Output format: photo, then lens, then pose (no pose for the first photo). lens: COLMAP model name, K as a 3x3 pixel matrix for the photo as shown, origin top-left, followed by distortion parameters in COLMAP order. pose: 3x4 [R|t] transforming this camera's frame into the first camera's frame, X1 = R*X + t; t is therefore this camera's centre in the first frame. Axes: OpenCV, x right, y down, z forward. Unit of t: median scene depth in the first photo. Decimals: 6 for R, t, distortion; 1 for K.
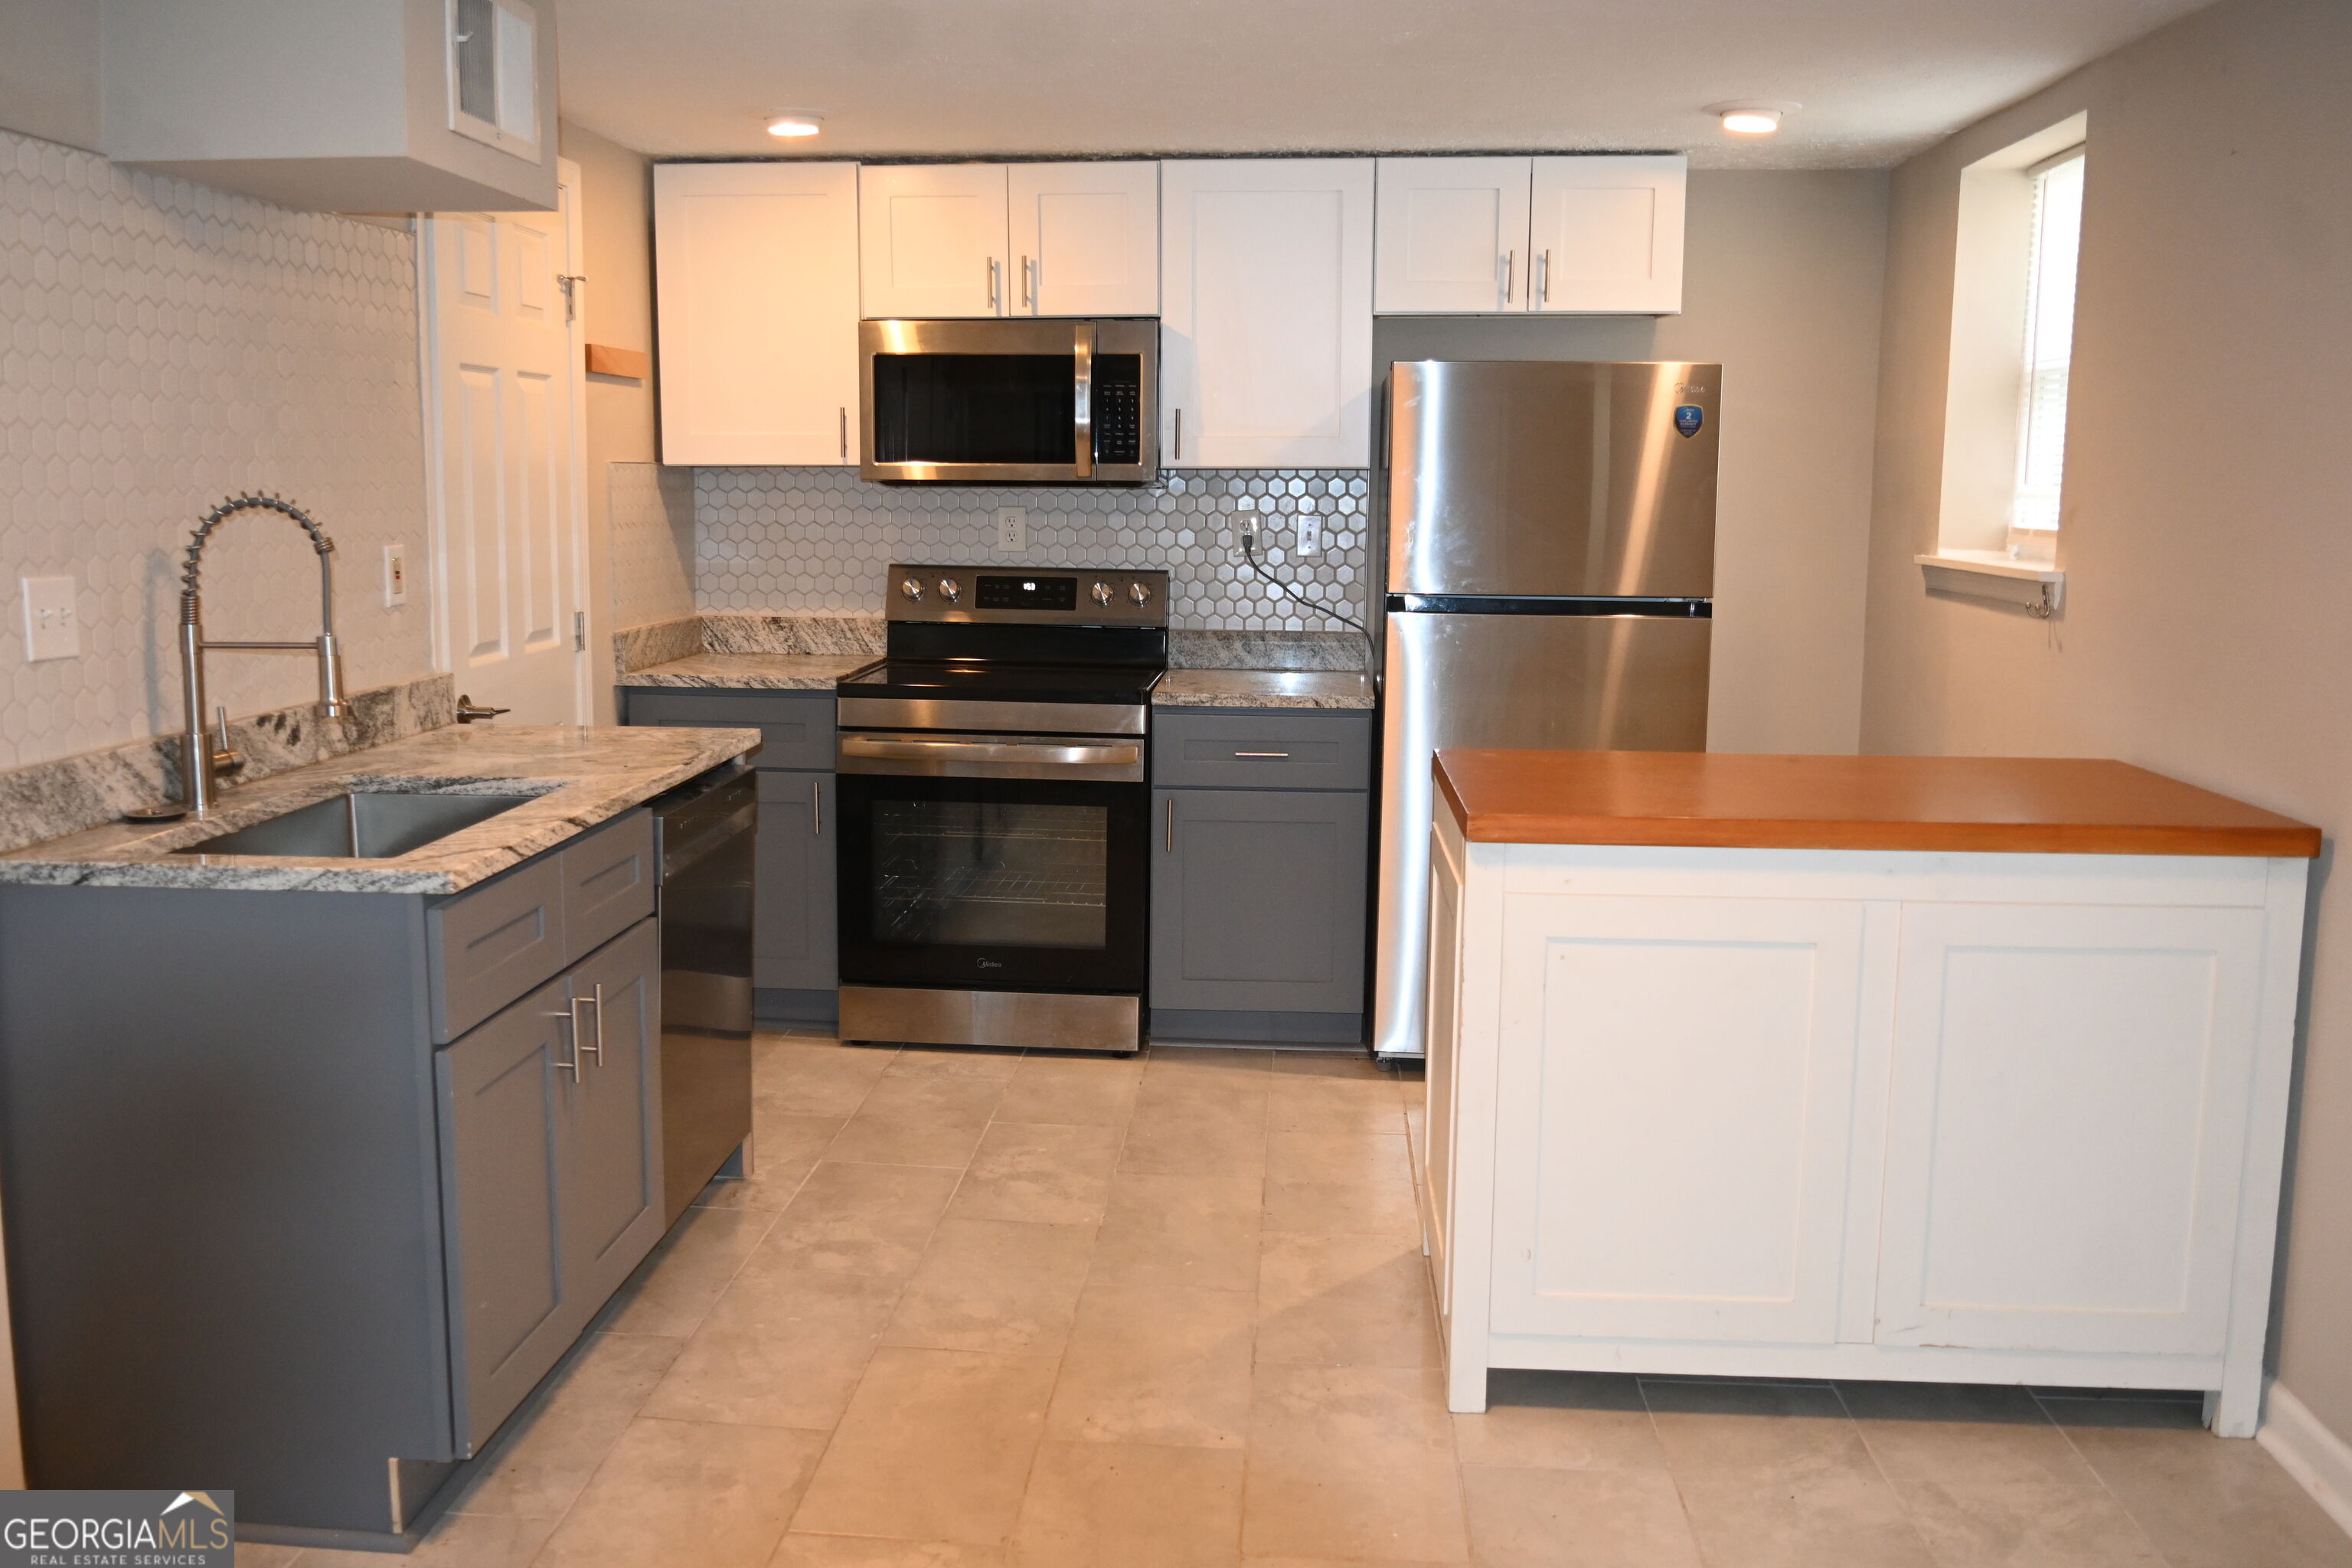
lens RADIAL K [[2058.8, 0, 1144.9], [0, 2058.8, 774.6], [0, 0, 1]] dist [-0.026724, 0.004041]
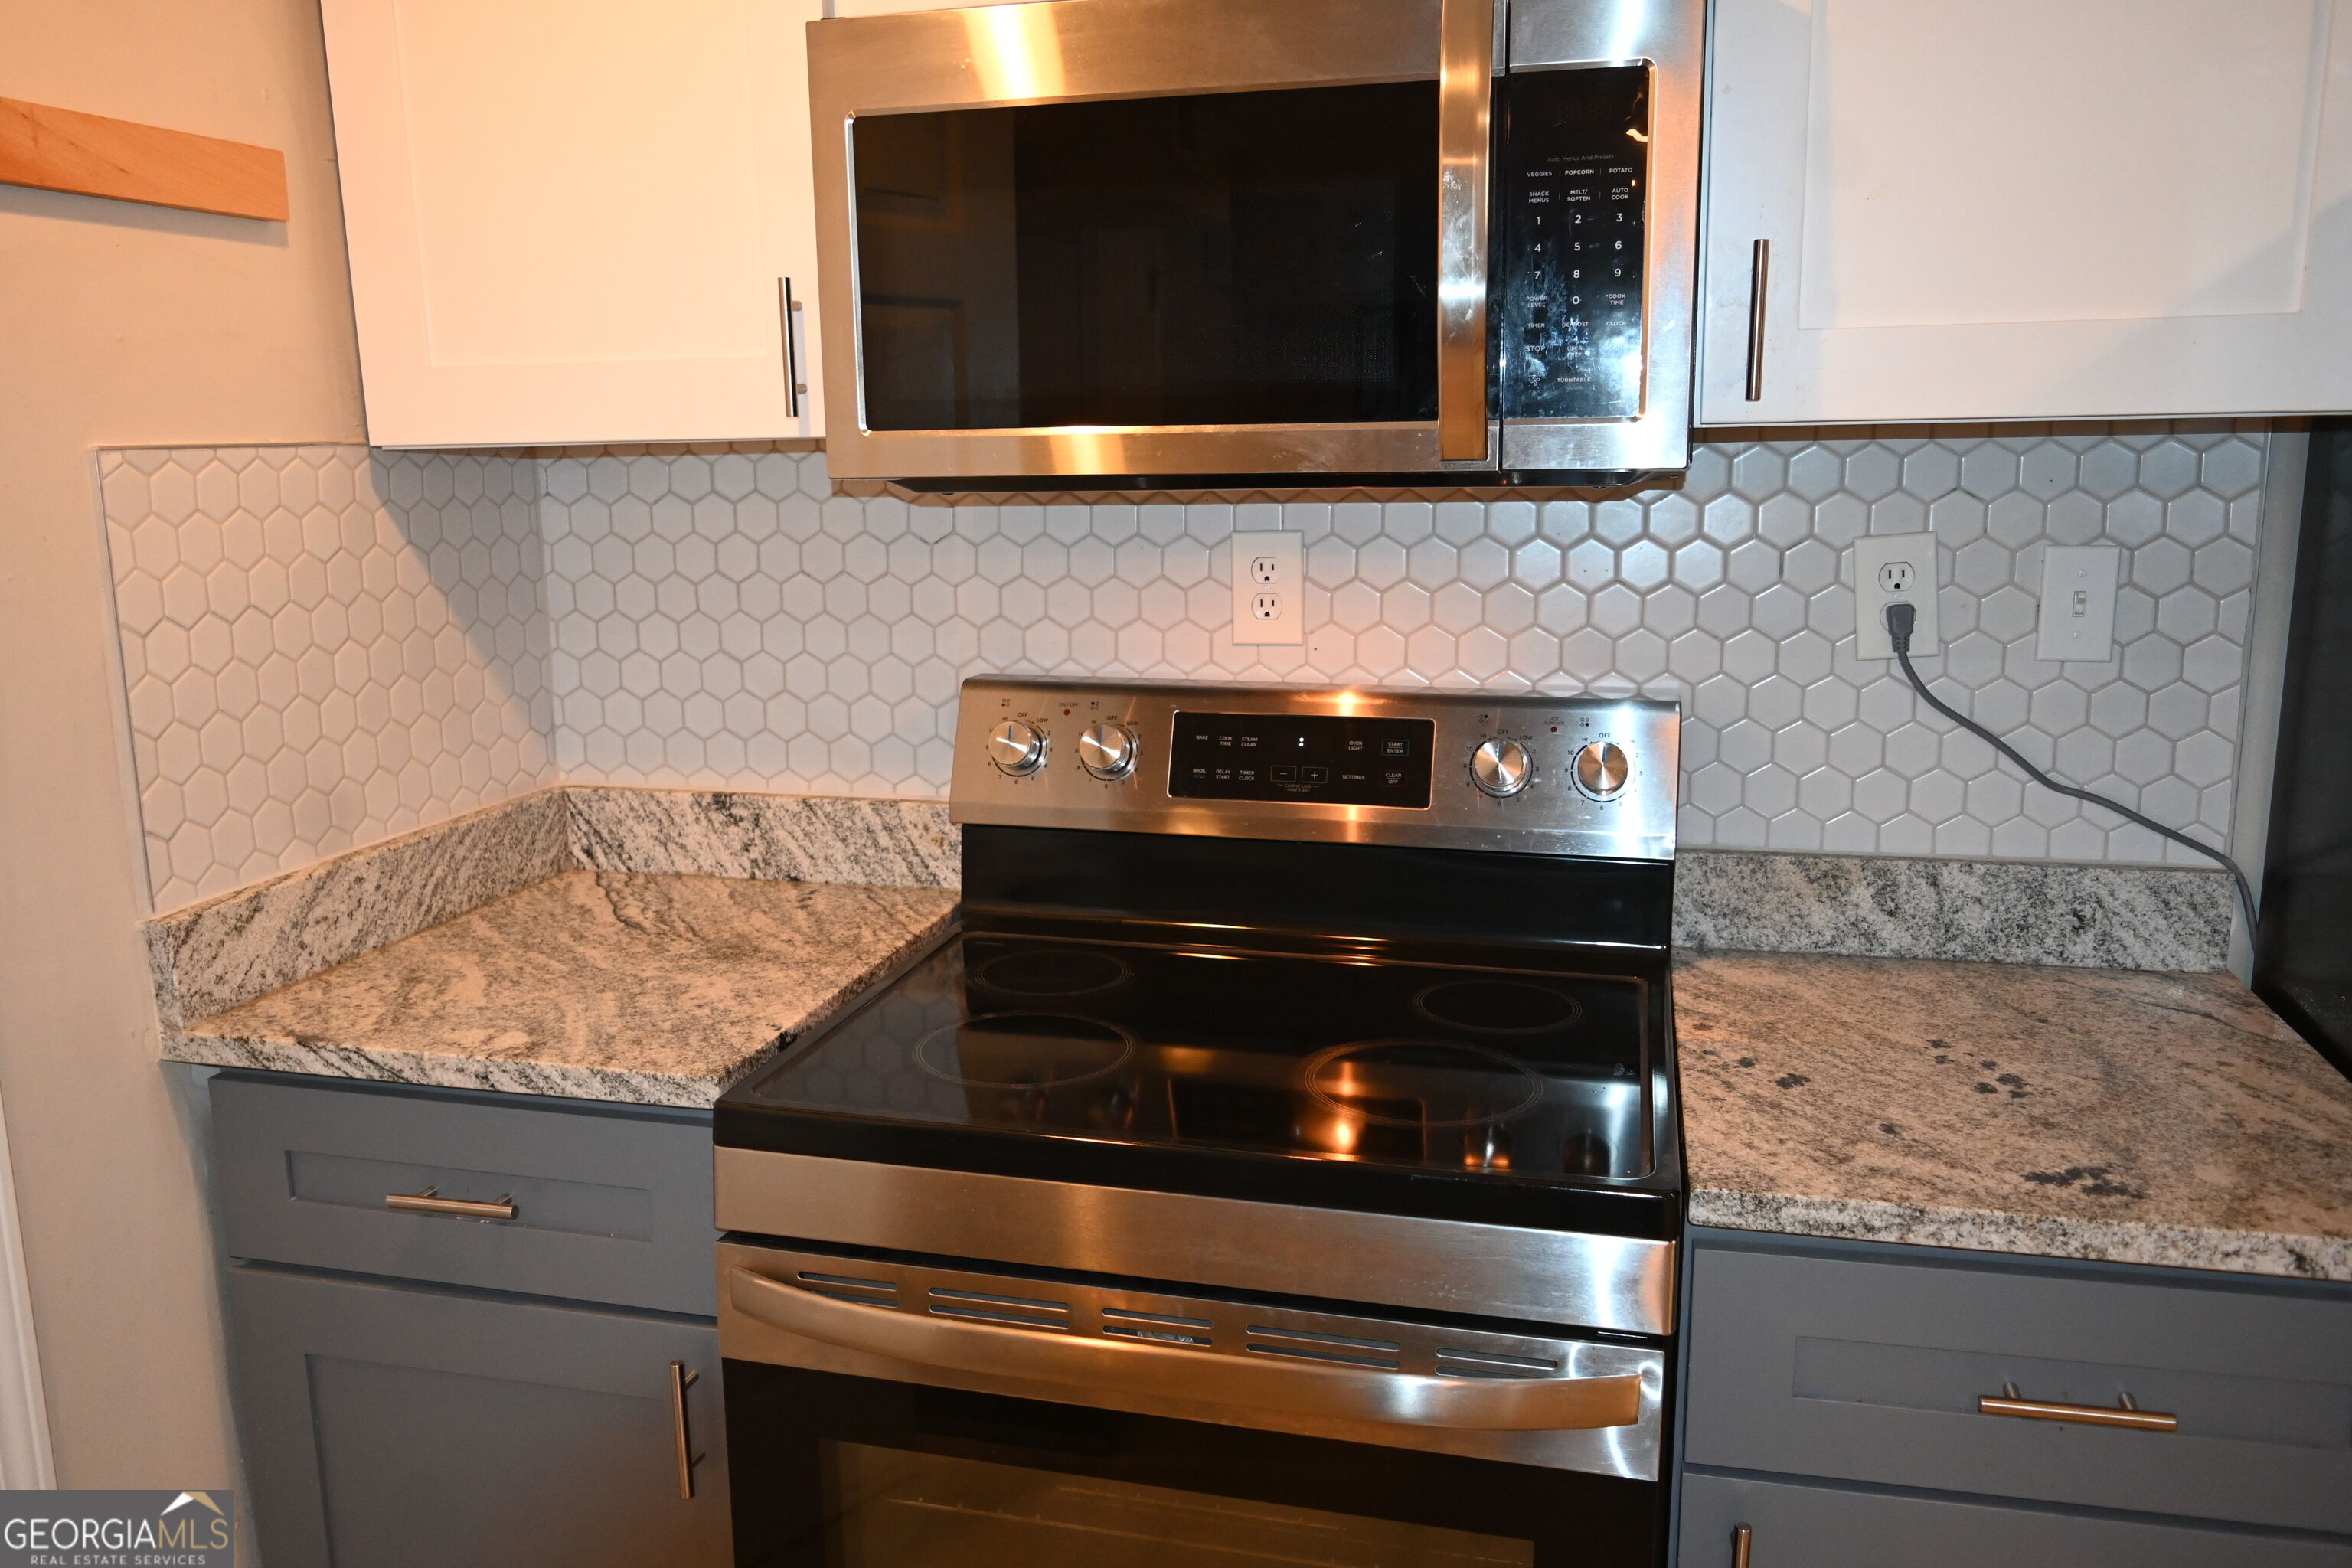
lens RADIAL K [[1824.6, 0, 1153.9], [0, 1824.6, 775.3], [0, 0, 1]] dist [-0.018225, 0.014399]
pose [[0.985382, 0.009691, -0.170083, -0.029157], [-0.001748, 0.998903, 0.046788, -0.111896], [0.170350, -0.045807, 0.984318, 0.727312]]
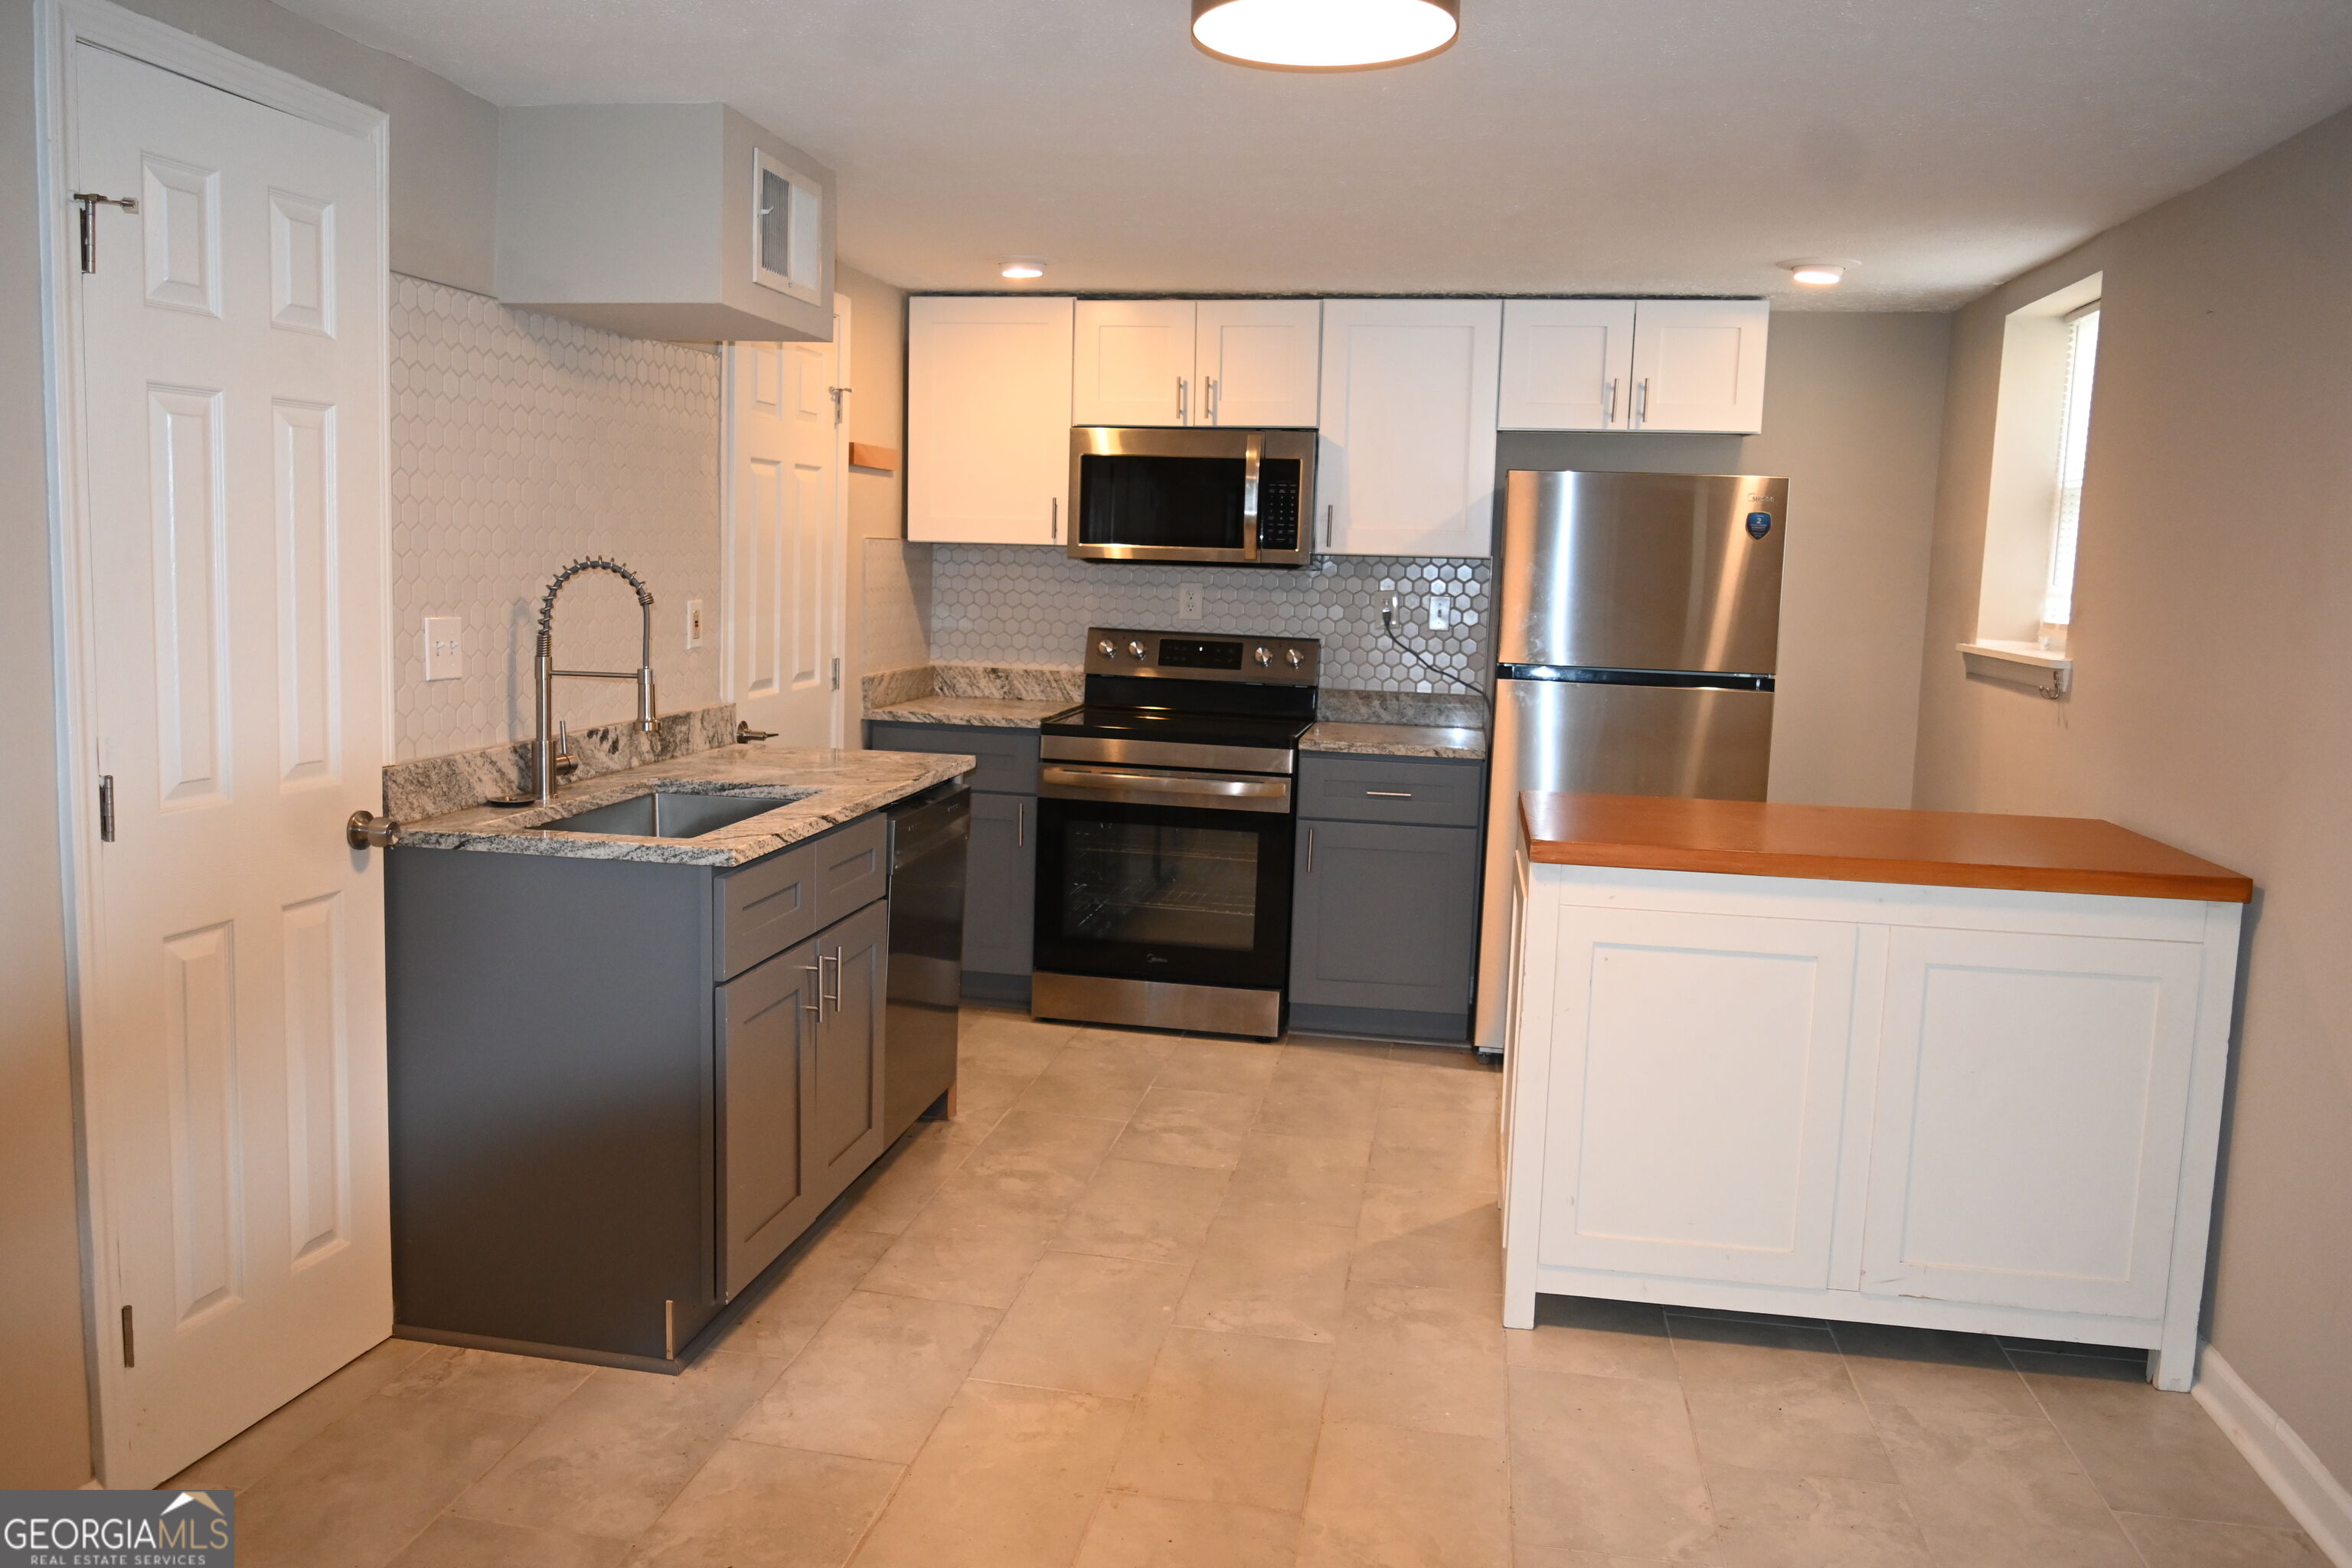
lens RADIAL K [[1824.6, 0, 1157.3], [0, 1824.6, 782.6], [0, 0, 1]] dist [-0.018225, 0.014399]
pose [[0.995225, 0.035814, -0.090798, 0.018554], [-0.037603, 0.999129, -0.018070, 0.007795], [0.090072, 0.021398, 0.995705, -0.070686]]
